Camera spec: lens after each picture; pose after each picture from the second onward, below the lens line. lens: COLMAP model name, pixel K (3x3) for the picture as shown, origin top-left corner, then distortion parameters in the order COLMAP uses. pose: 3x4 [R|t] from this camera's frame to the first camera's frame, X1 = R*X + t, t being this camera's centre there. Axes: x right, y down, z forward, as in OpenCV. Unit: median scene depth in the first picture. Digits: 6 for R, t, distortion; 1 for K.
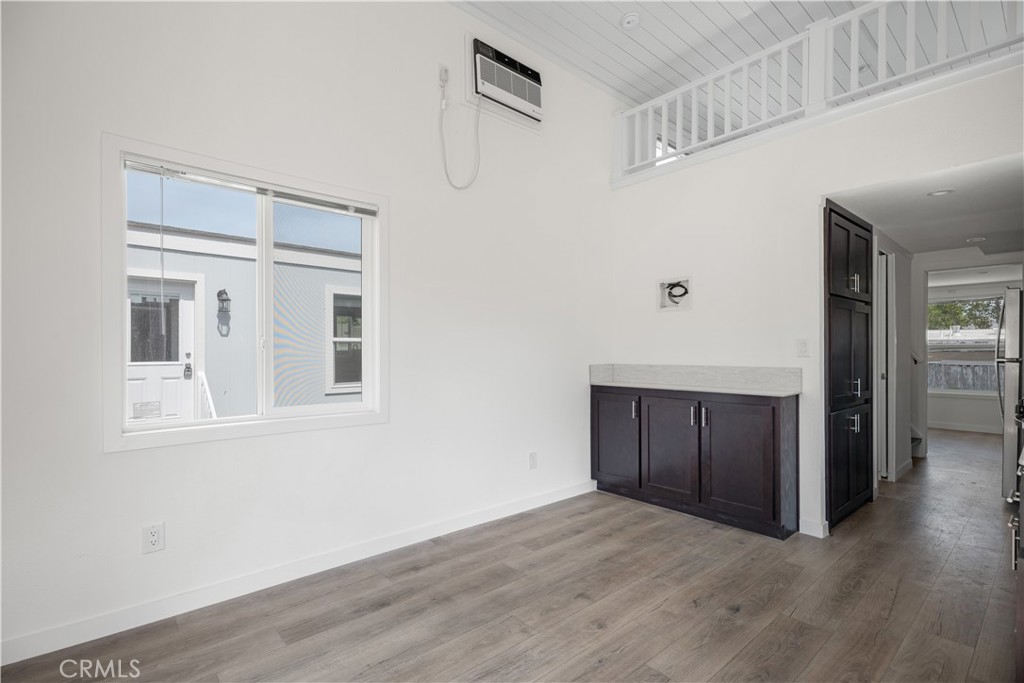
lens RADIAL K [[477.1, 0, 516.1], [0, 477.1, 351.6], [0, 0, 1]] dist [-0.000884, -0.000293]
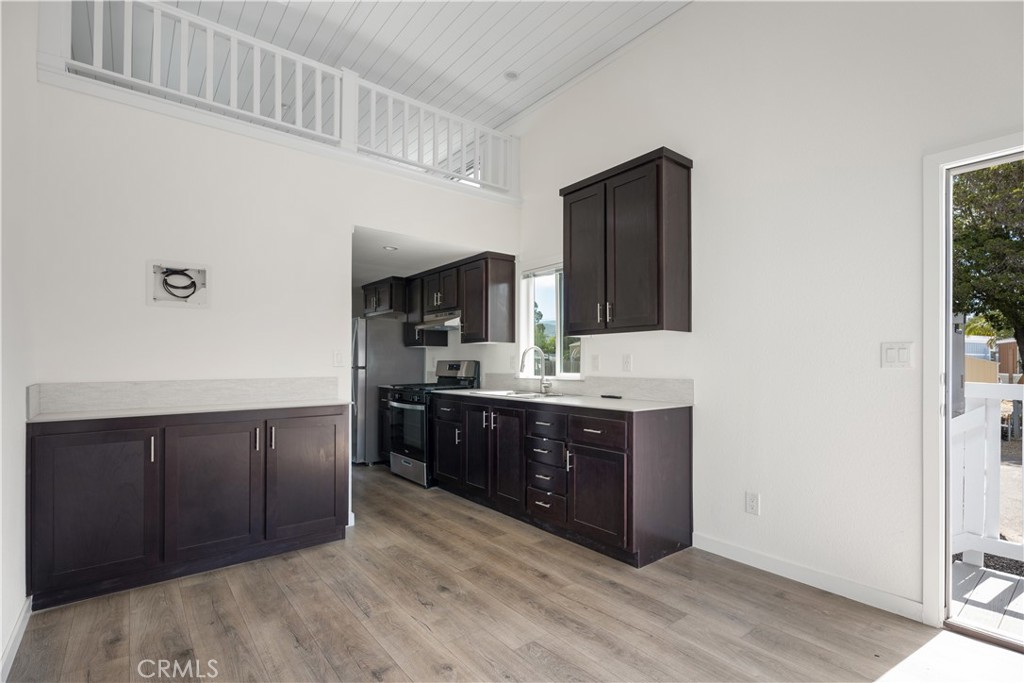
lens RADIAL K [[481.5, 0, 513.6], [0, 481.5, 358.5], [0, 0, 1]] dist [0.001175, 0.000268]
pose [[0.042667, 0.005054, 0.999077, -0.534191], [-0.001795, 0.999986, -0.004982, -0.003663], [-0.999088, -0.001581, 0.042676, 0.611939]]
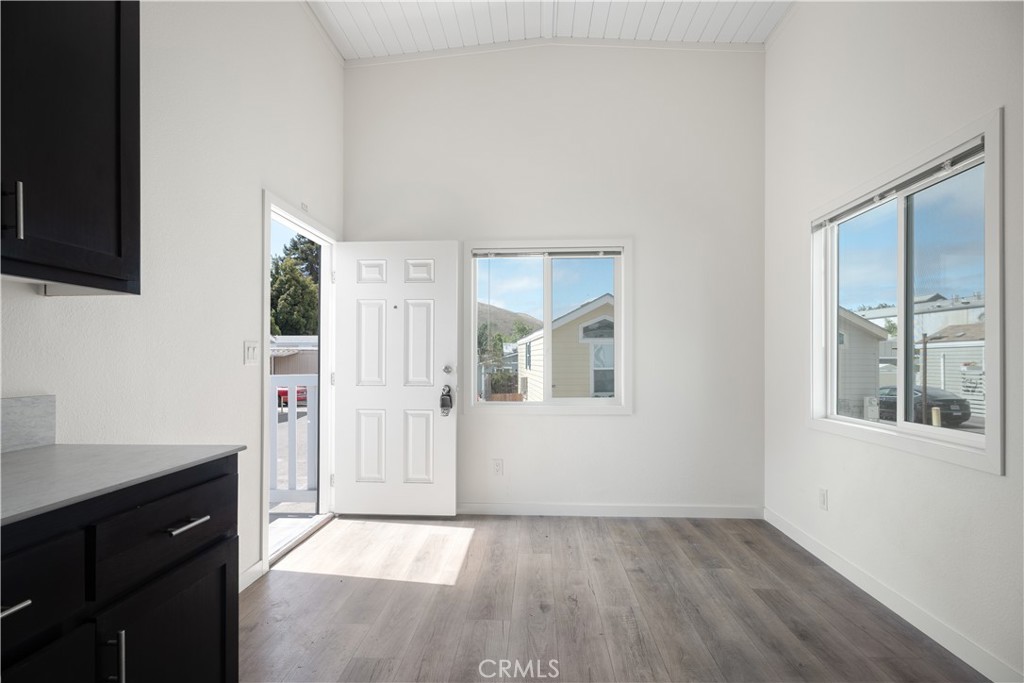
lens RADIAL K [[481.5, 0, 513.6], [0, 481.5, 358.5], [0, 0, 1]] dist [0.001175, 0.000268]
pose [[-0.694328, -0.002805, -0.719654, 0.984006], [-0.000076, 0.999993, -0.003824, 0.000584], [0.719659, -0.002600, -0.694323, 1.311588]]
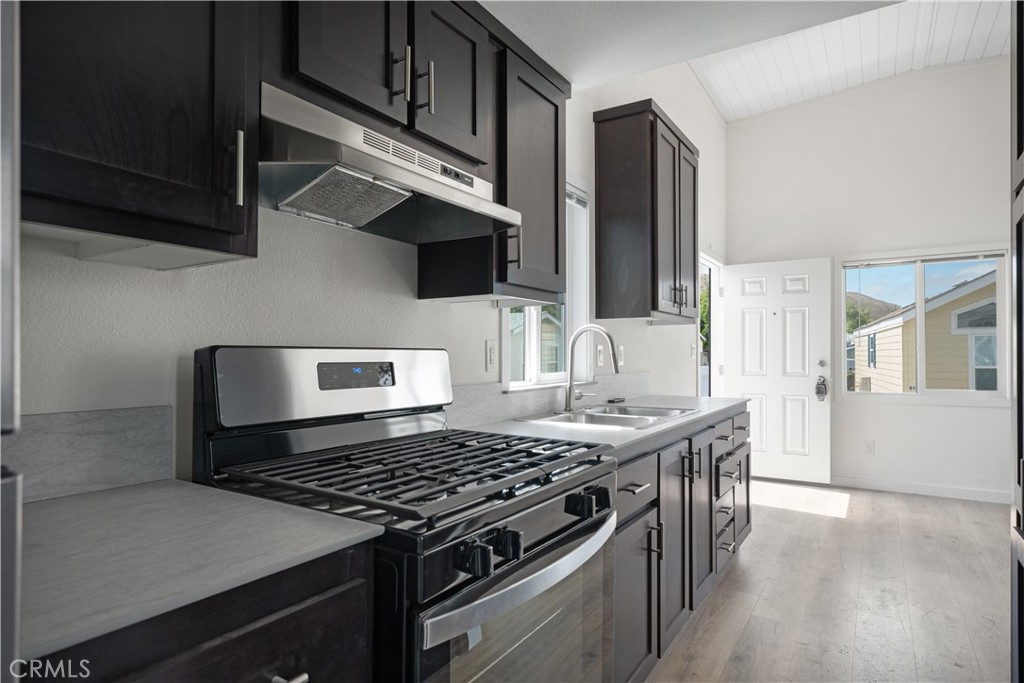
lens RADIAL K [[576.3, 0, 512.0], [0, 576.3, 341.5], [0, 0, 1]] dist [0.000502, 0.001249]
pose [[-0.958304, -0.012211, -0.285488, 1.679728], [-0.006329, 0.999748, -0.021519, 0.000203], [0.285679, -0.018815, -0.958141, 1.801916]]
